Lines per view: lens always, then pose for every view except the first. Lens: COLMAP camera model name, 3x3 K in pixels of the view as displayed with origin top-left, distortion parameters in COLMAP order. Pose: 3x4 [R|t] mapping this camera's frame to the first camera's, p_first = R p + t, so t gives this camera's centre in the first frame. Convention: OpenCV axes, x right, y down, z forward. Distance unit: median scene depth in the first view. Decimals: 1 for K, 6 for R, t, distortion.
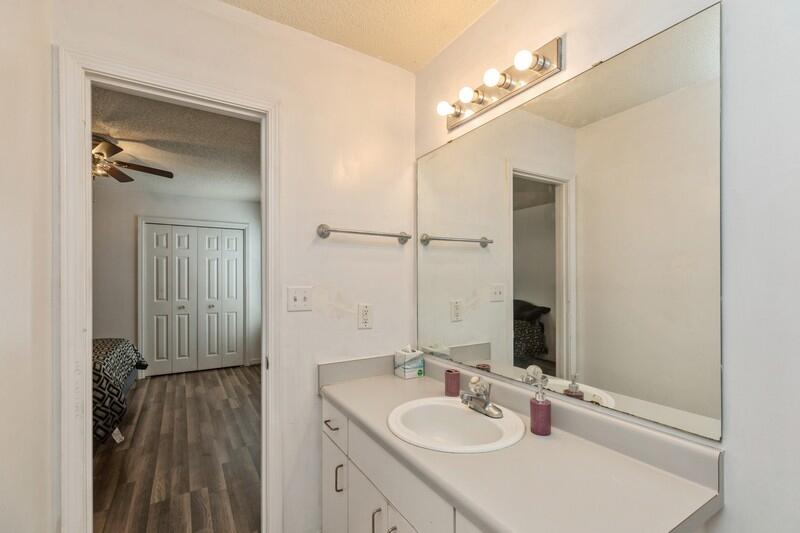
lens RADIAL K [[358.1, 0, 399.9], [0, 358.1, 280.9], [0, 0, 1]] dist [0.001383, 0.000214]
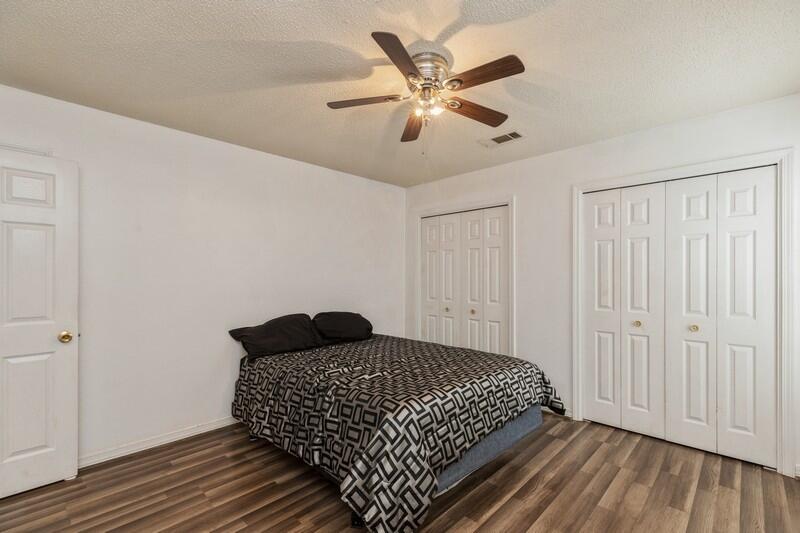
lens RADIAL K [[364.5, 0, 400.3], [0, 364.5, 278.4], [0, 0, 1]] dist [0.010884, 0.000010]
pose [[0.265003, 0.002729, -0.964244, -0.131676], [-0.002939, 0.999994, 0.002022, -0.000840], [0.964243, 0.002298, 0.265009, 0.475315]]
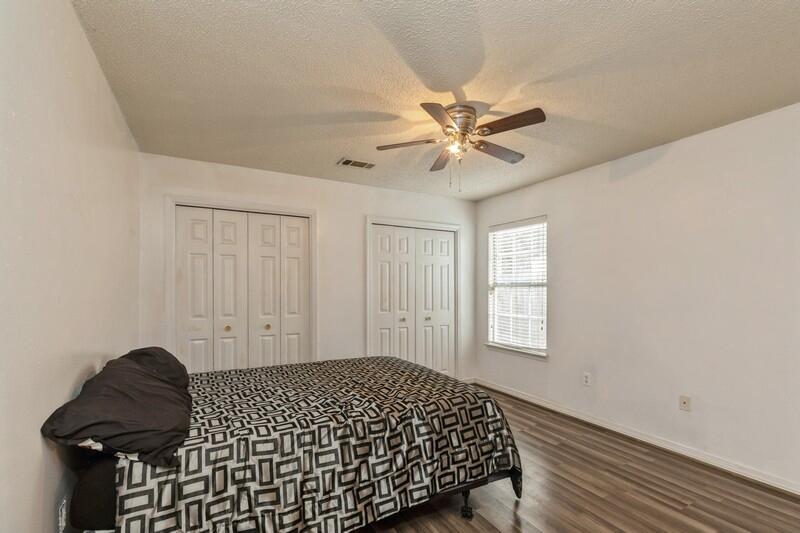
lens RADIAL K [[364.4, 0, 403.0], [0, 364.4, 288.0], [0, 0, 1]] dist [0.002415, 0.000351]
pose [[0.999760, 0.007013, -0.020763, -0.607299], [-0.006843, 0.999943, 0.008231, -0.011702], [0.020820, -0.008087, 0.999751, 0.106244]]
